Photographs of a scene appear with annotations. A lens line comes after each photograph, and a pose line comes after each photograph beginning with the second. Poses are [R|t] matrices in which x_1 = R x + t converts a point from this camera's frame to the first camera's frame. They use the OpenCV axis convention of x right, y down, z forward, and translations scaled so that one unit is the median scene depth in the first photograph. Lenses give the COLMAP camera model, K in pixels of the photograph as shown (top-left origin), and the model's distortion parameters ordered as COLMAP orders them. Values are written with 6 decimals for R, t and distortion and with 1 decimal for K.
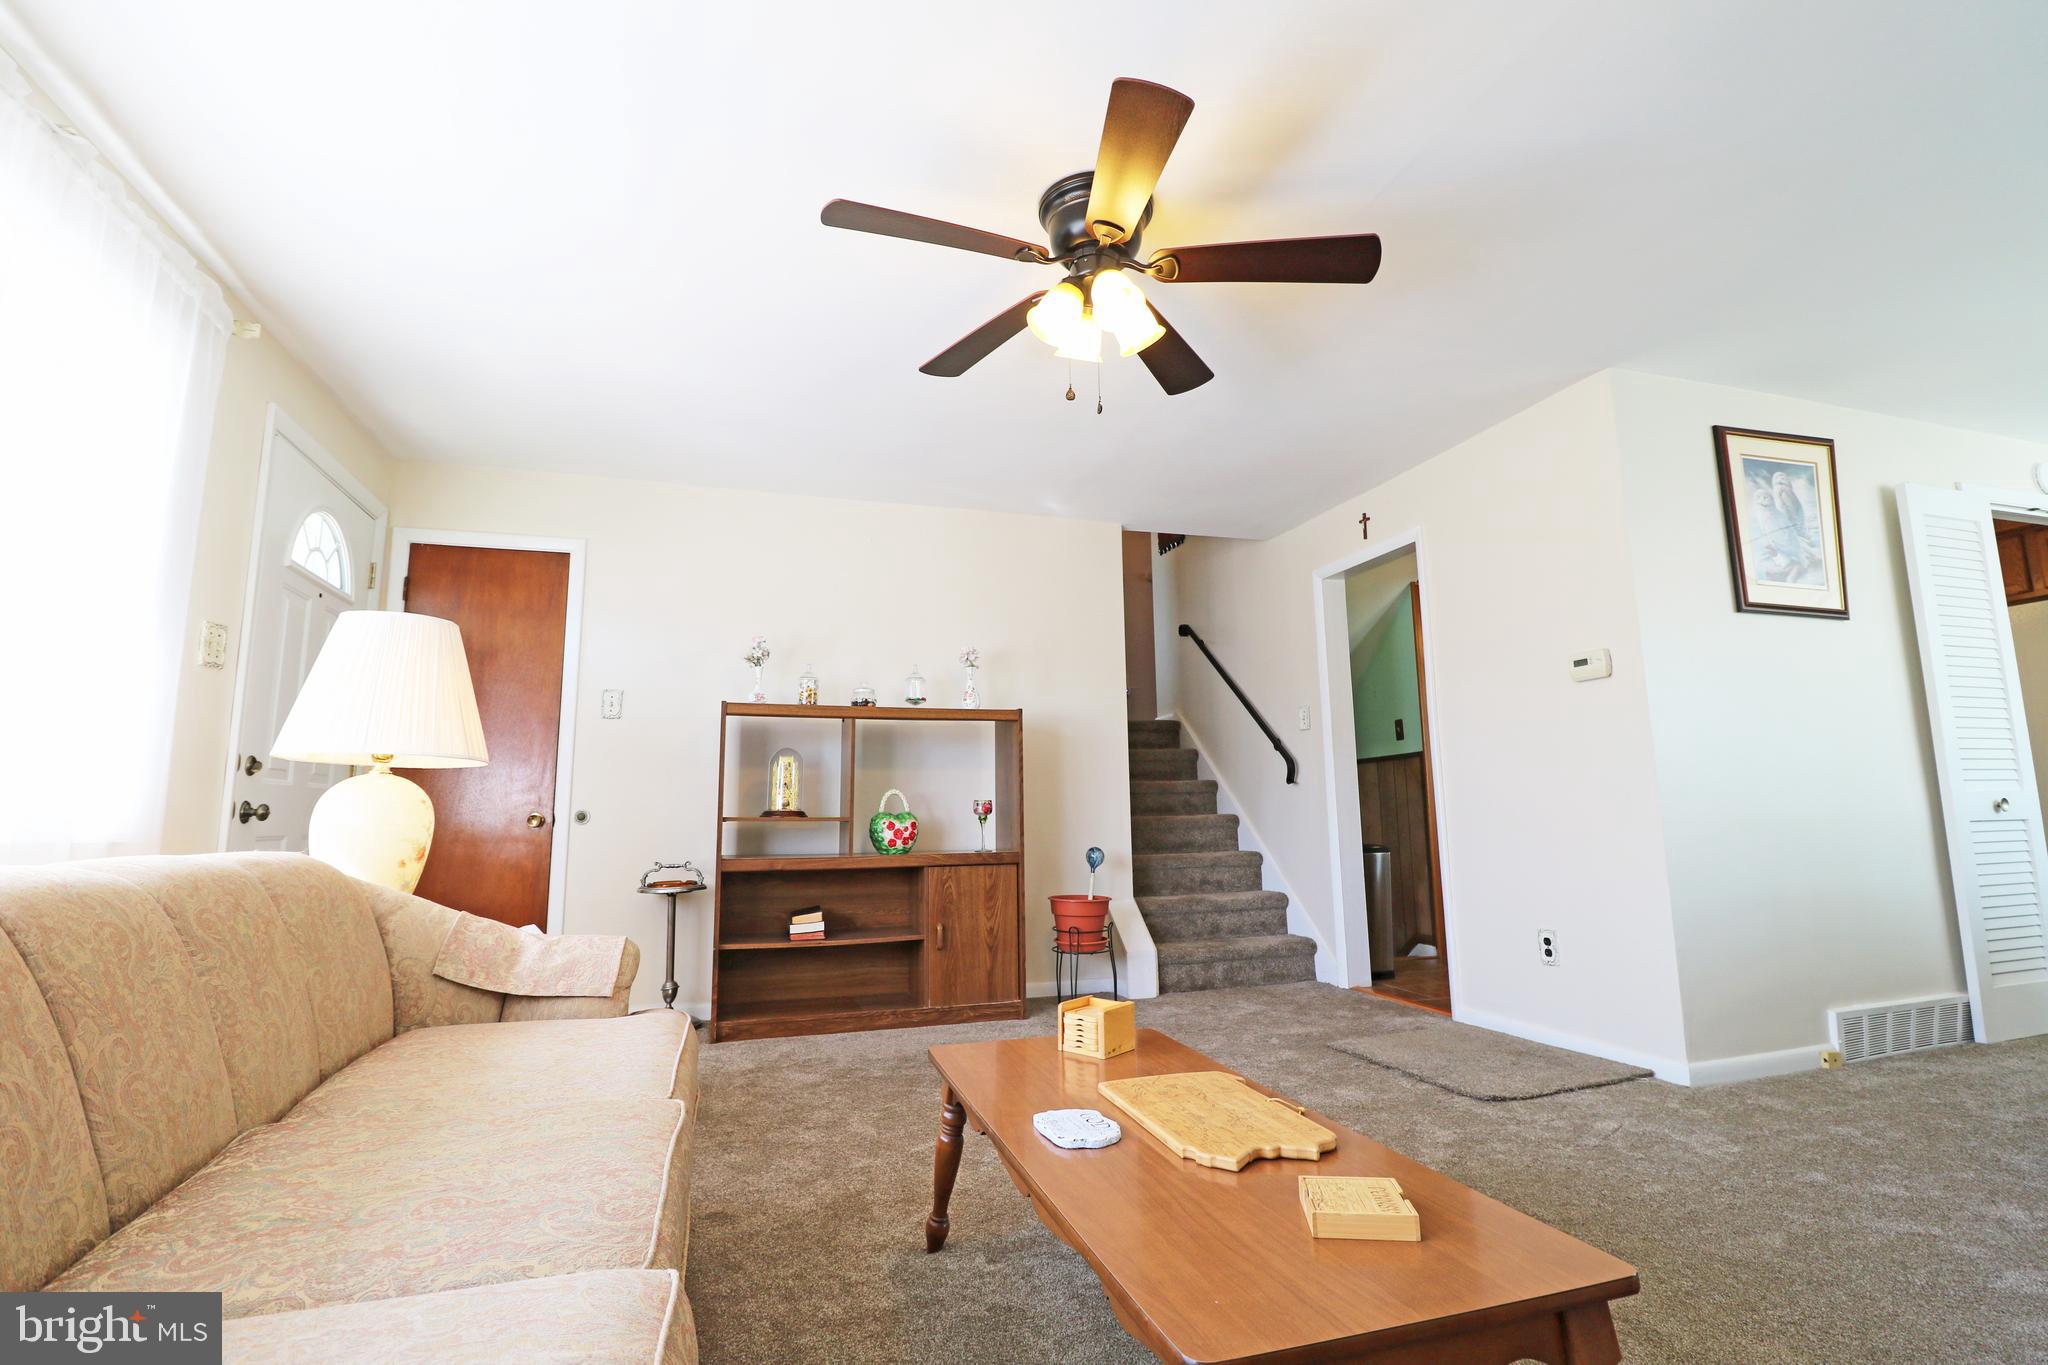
lens RADIAL K [[951.2, 0, 1026.5], [0, 951.2, 683.6], [0, 0, 1]] dist [-0.020696, -0.000702]
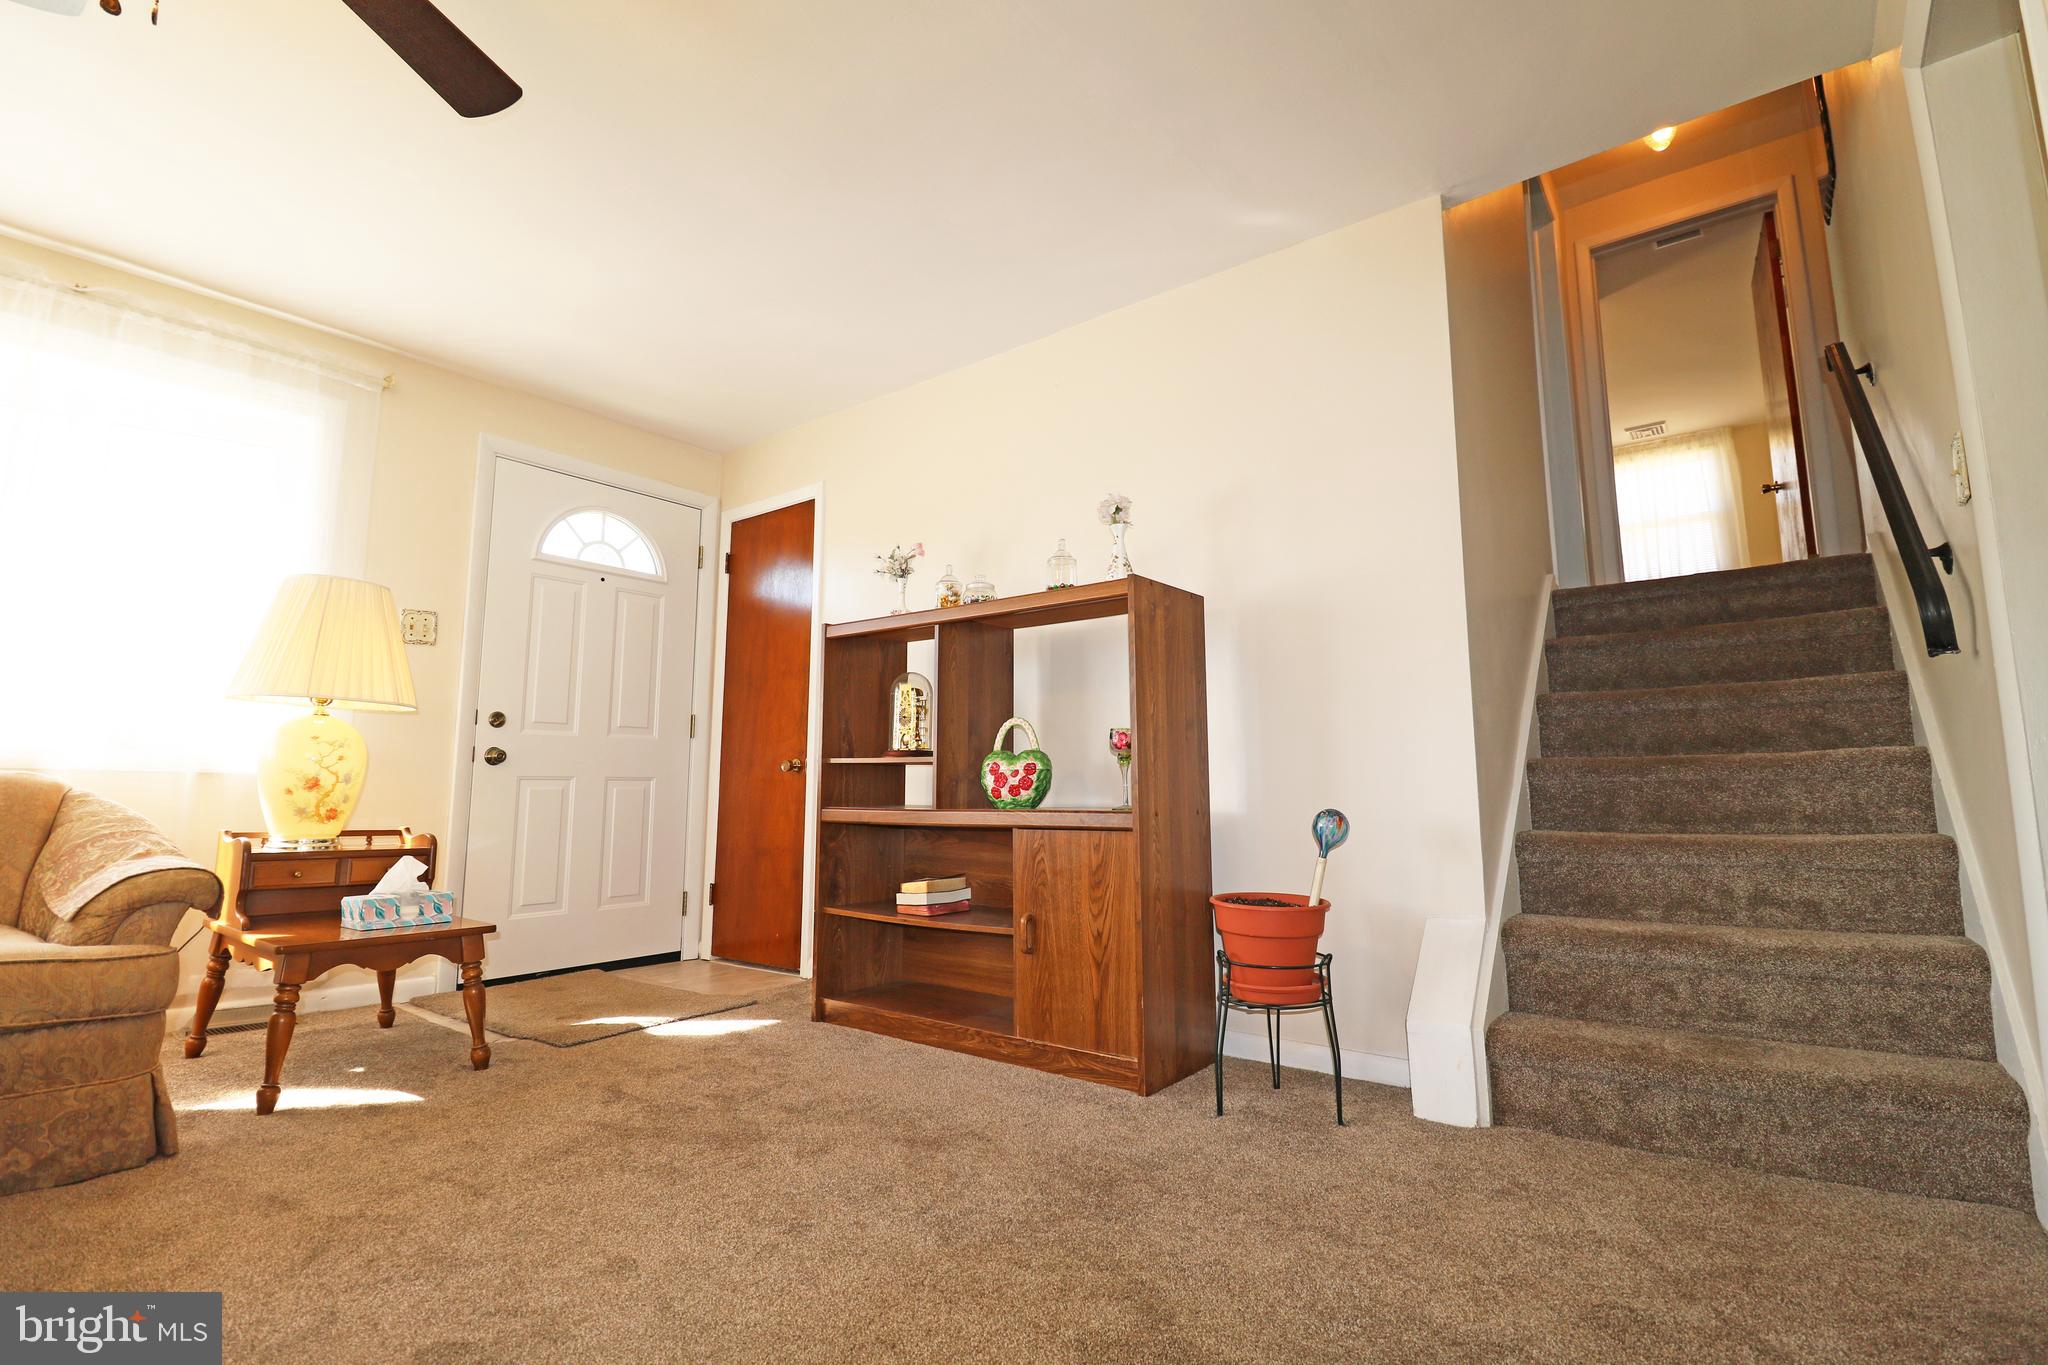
lens RADIAL K [[951.2, 0, 1022.4], [0, 951.2, 671.6], [0, 0, 1]] dist [-0.020696, -0.000702]
pose [[0.568884, -0.090229, -0.817453, 0.455266], [0.110118, 0.993370, -0.033013, 0.103610], [0.815013, -0.071236, 0.575048, 0.615557]]
